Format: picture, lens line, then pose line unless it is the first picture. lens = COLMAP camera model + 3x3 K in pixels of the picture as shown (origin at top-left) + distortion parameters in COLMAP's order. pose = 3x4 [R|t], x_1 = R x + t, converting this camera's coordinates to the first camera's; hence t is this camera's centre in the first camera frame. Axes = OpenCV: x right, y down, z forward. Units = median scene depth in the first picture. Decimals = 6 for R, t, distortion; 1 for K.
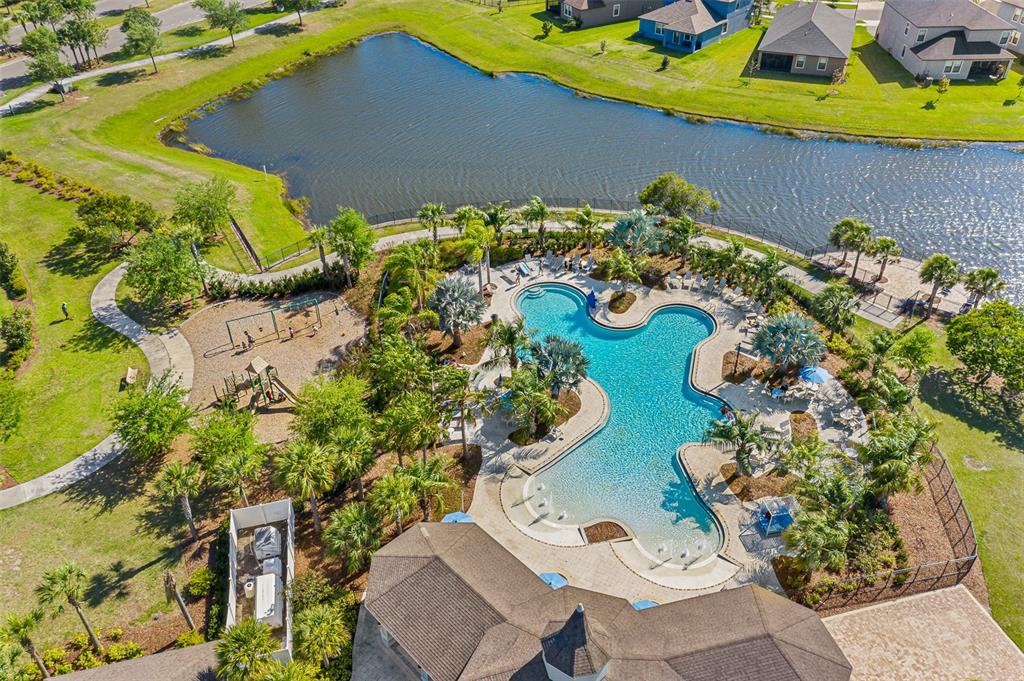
lens RADIAL K [[802.2, 0, 512.0], [0, 802.2, 340.5], [0, 0, 1]] dist [0.042597, 0.001550]
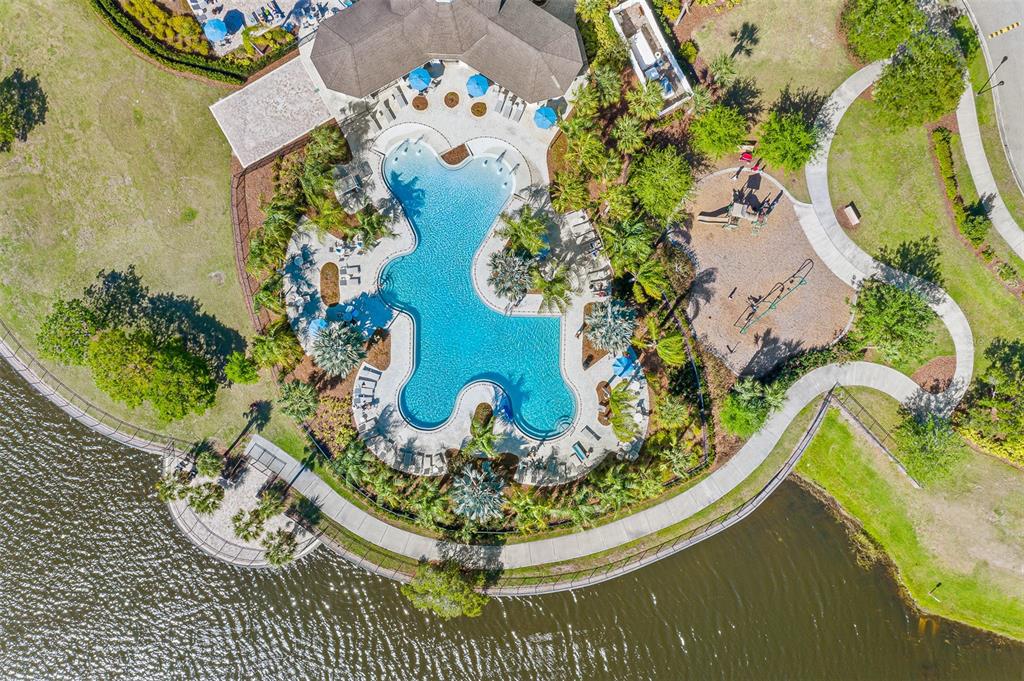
lens RADIAL K [[839.0, 0, 512.0], [0, 839.0, 340.5], [0, 0, 1]] dist [0.040230, 0.012039]
pose [[-0.968698, 0.245254, 0.038408, 0.033766], [-0.124211, -0.612820, 0.780399, -1.176878], [0.214933, 0.751200, 0.624101, 0.264217]]
